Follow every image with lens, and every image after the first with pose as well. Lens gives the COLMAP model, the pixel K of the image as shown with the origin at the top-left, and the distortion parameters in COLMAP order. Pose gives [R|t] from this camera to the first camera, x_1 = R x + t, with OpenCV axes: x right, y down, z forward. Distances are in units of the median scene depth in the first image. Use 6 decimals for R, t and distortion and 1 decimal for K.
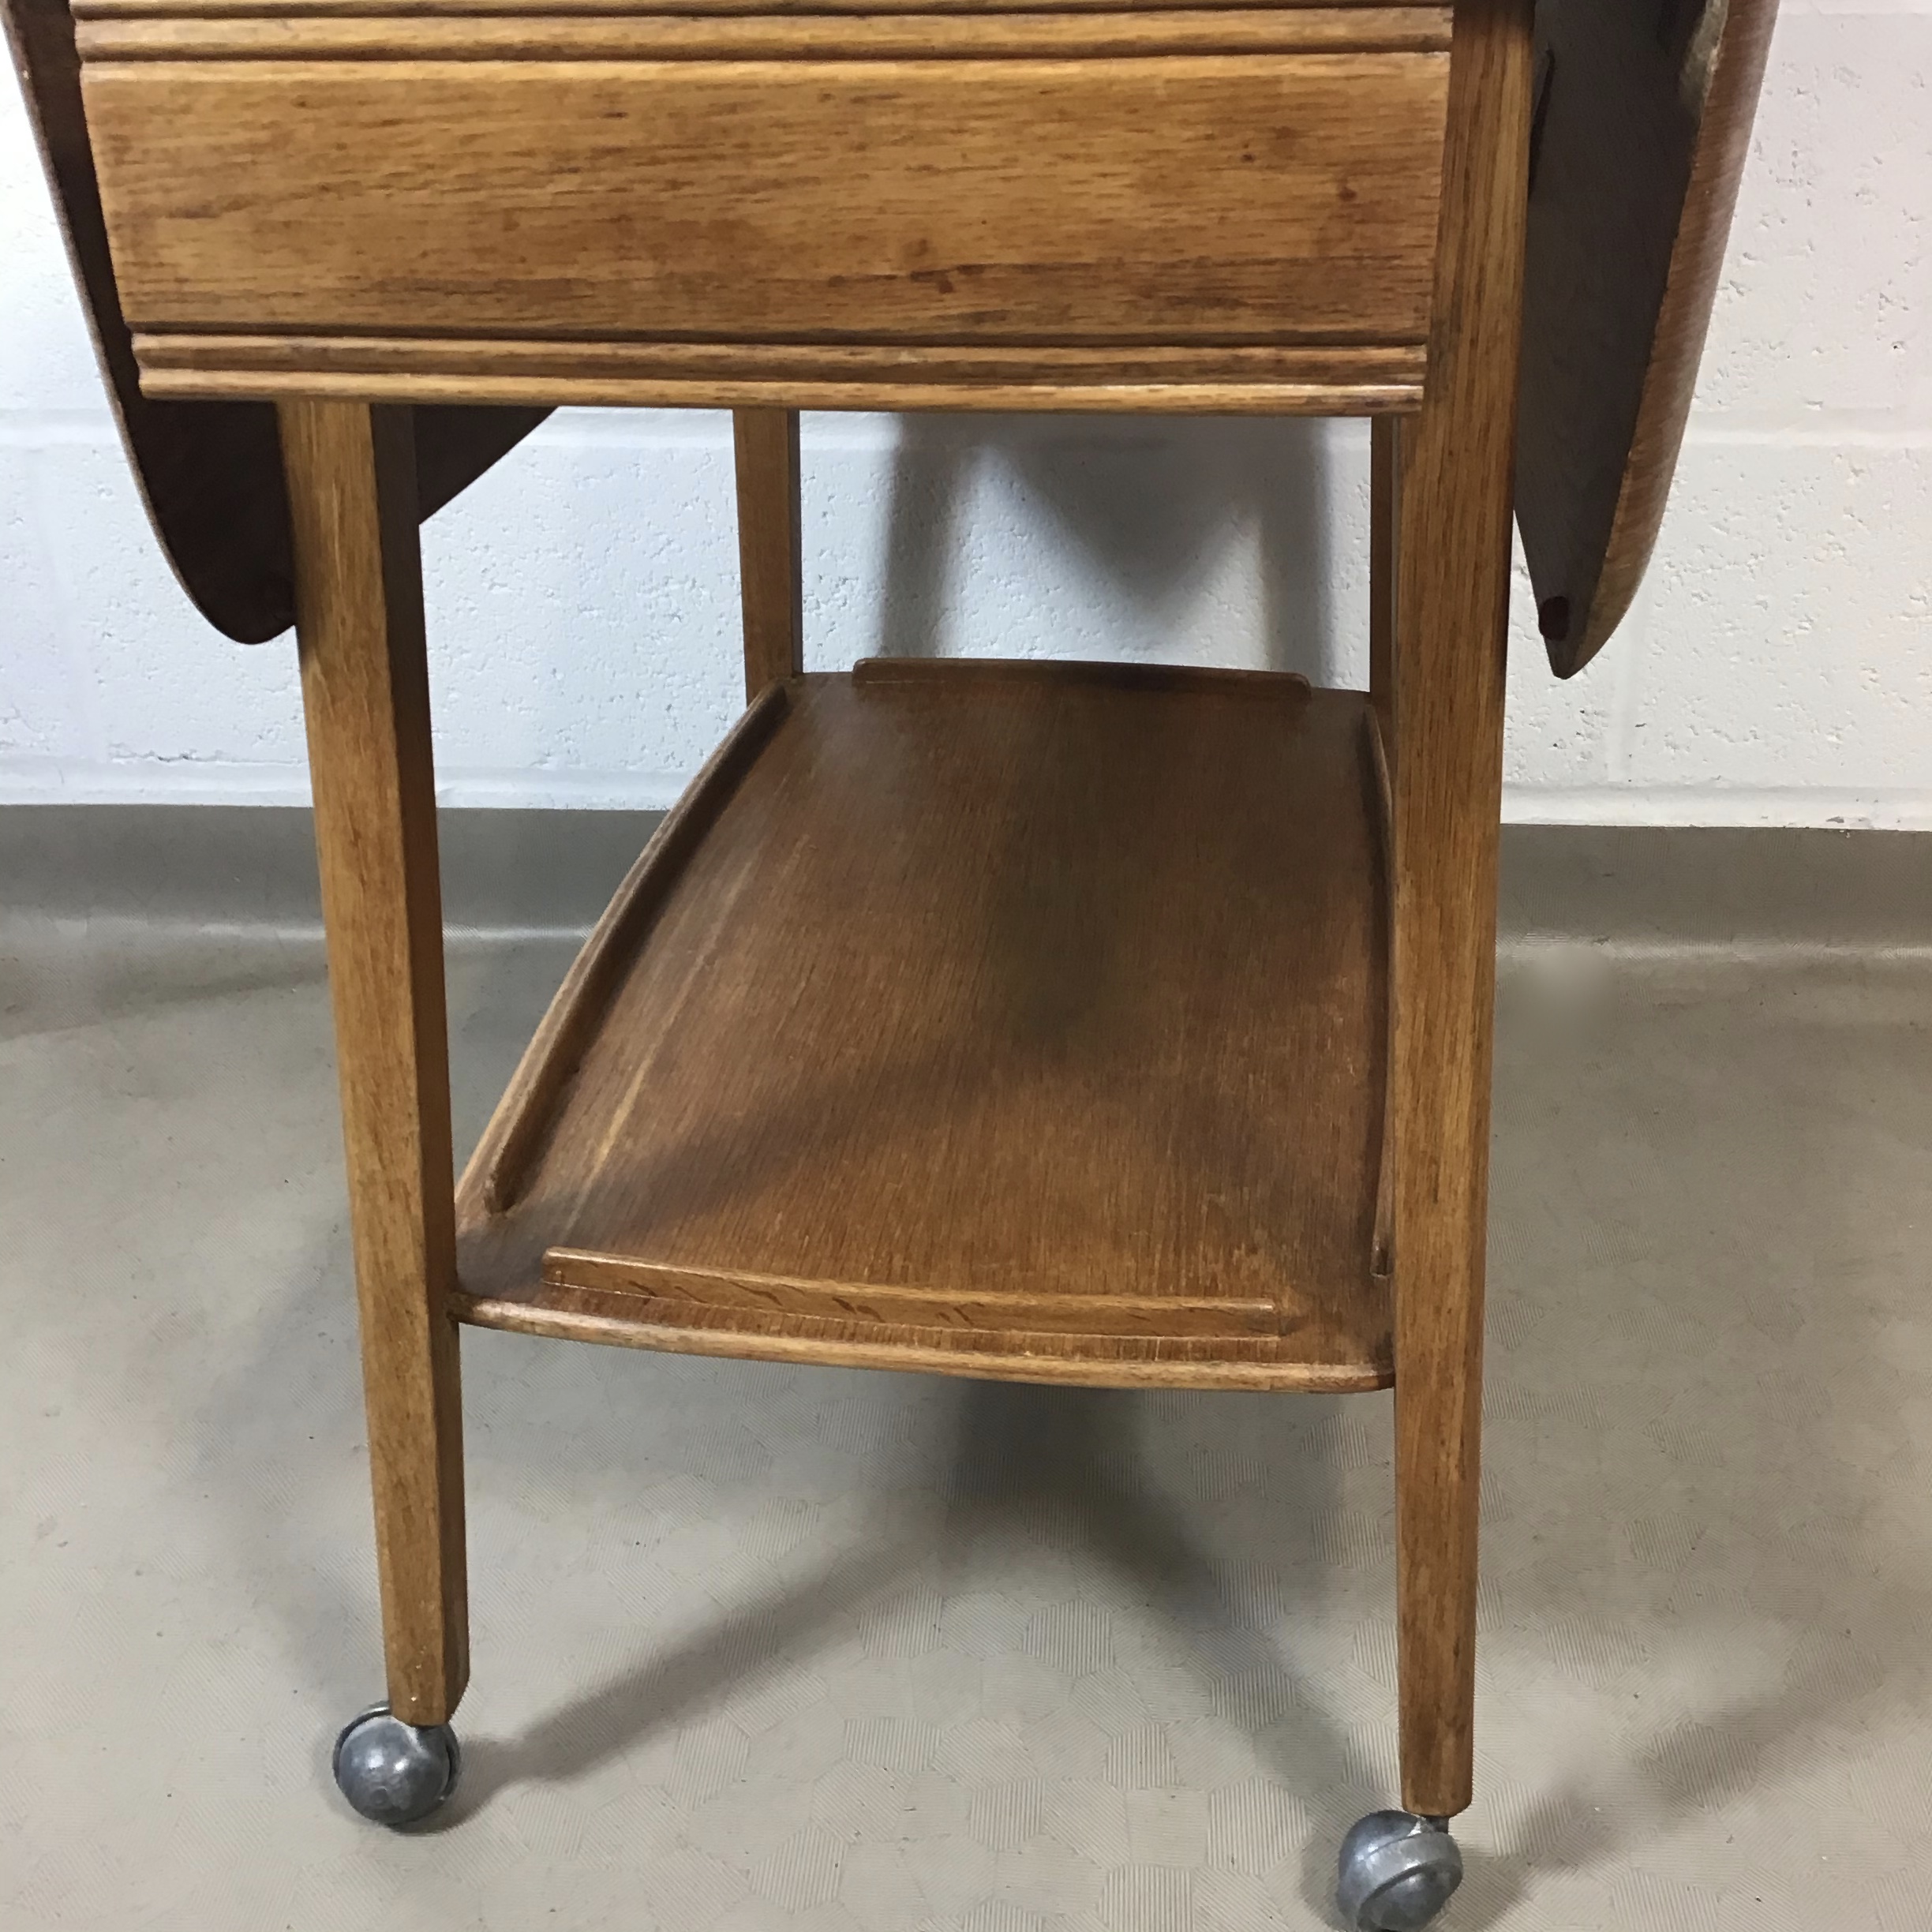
lens RADIAL K [[2245.8, 0, 970.9], [0, 2245.8, 965.0], [0, 0, 1]] dist [0.065926, 0.000000]
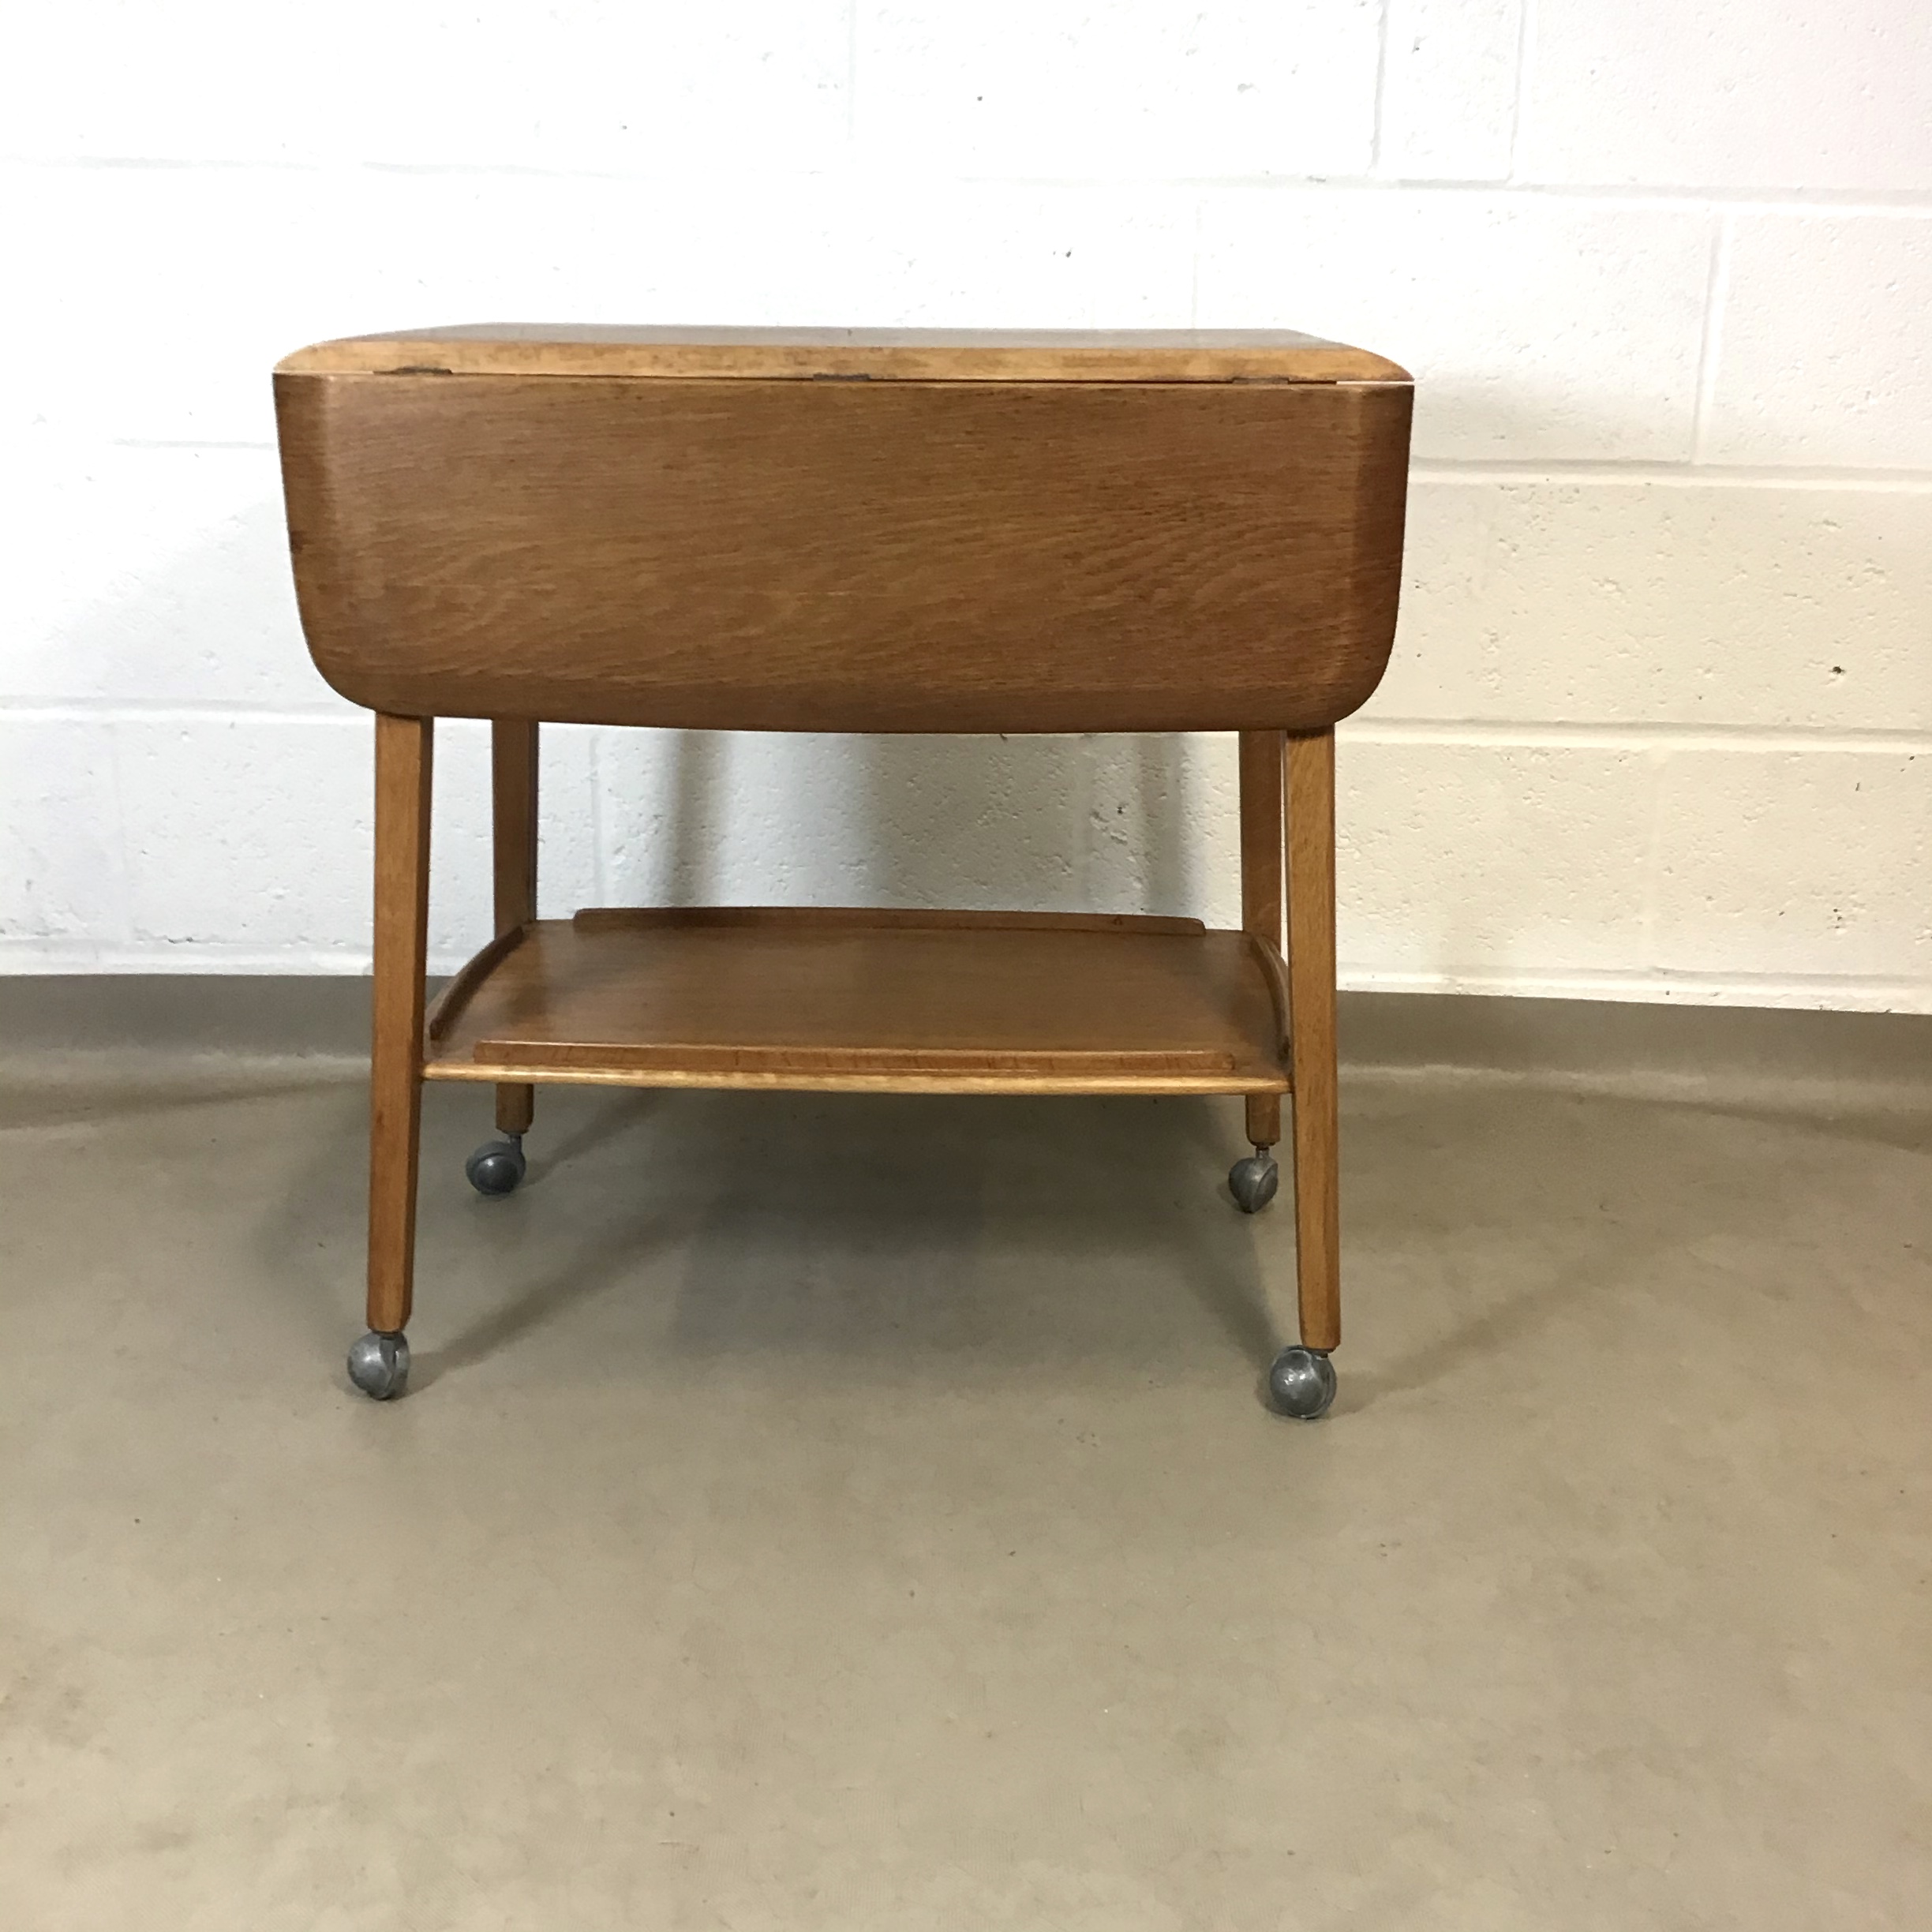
lens RADIAL K [[2245.8, 0, 959.8], [0, 2245.8, 1015.7], [0, 0, 1]] dist [0.065926, 0.000000]
pose [[0.997215, 0.010553, 0.073827, 0.066702], [0.002895, 0.983714, -0.179716, 0.411067], [-0.074521, 0.179430, 0.980944, -0.832323]]
